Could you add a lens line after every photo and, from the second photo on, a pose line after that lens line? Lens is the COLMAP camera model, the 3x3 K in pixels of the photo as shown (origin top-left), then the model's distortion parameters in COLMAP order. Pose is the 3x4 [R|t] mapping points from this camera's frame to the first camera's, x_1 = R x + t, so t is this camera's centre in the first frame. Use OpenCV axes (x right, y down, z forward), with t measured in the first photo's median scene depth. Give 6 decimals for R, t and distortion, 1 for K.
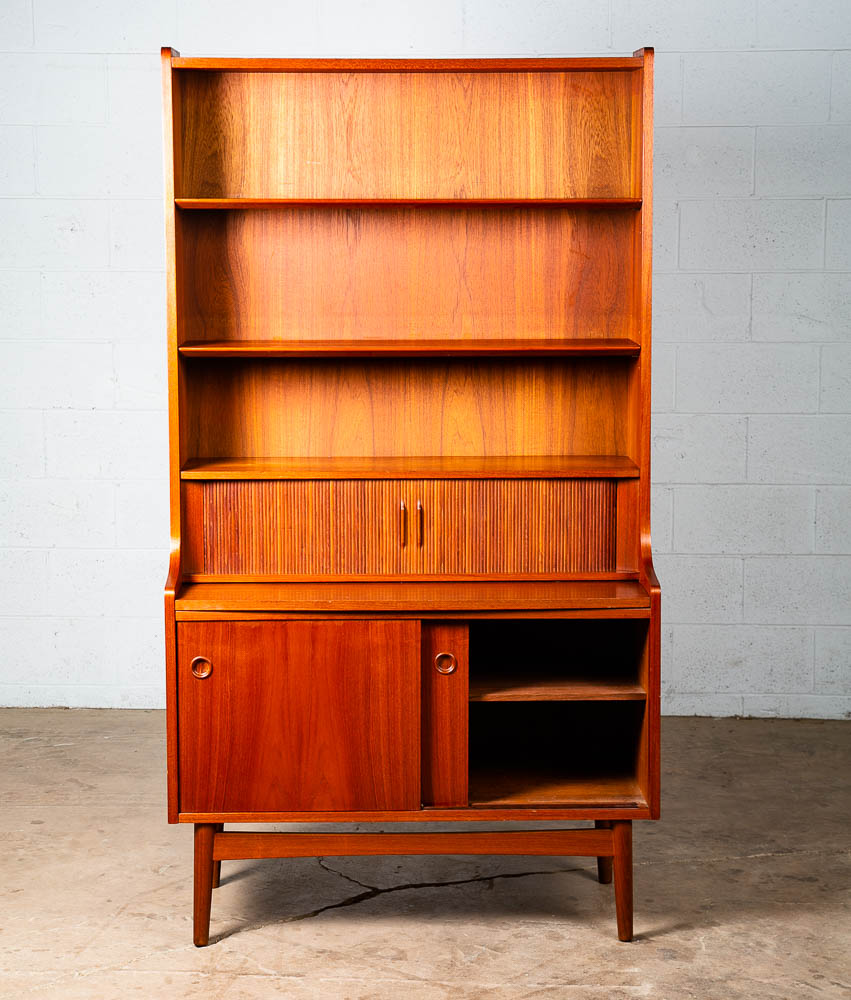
lens RADIAL K [[2243.6, 0, 488.1], [0, 2243.6, 516.6], [0, 0, 1]] dist [0.324437, 0.000000]
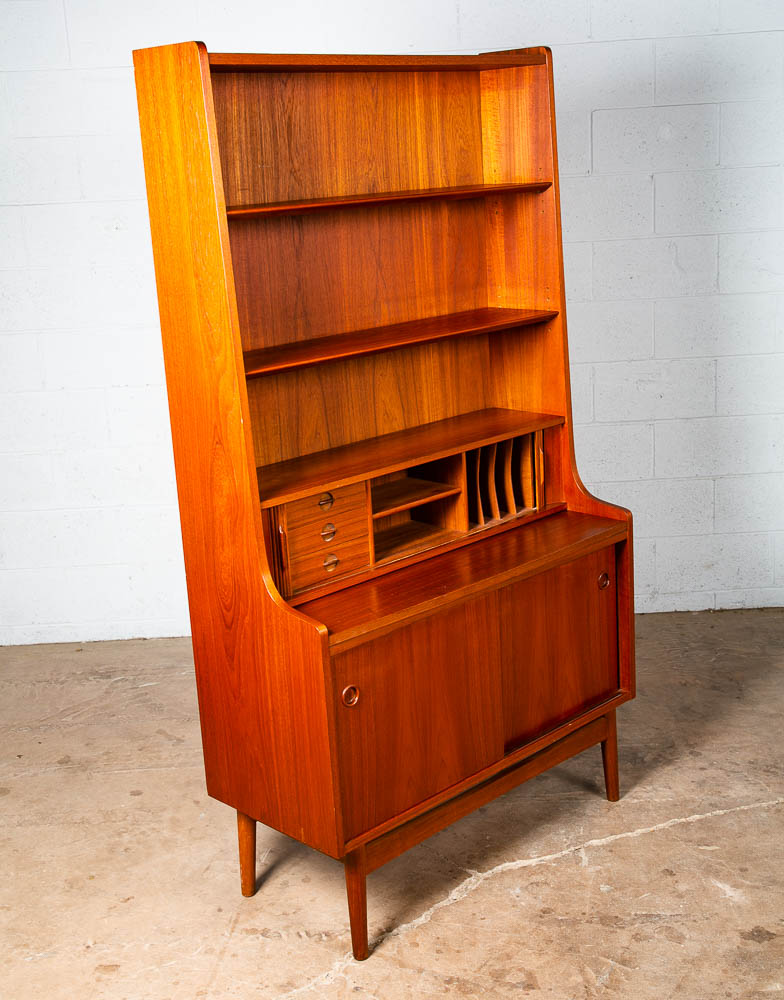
lens RADIAL K [[1294.8, 0, 413.7], [0, 1294.8, 487.9], [0, 0, 1]] dist [0.083355, 0.000000]
pose [[0.743586, -0.205790, 0.636184, -0.417578], [0.152354, 0.978578, 0.138471, -0.088089], [-0.651051, -0.006040, 0.759010, 0.528213]]
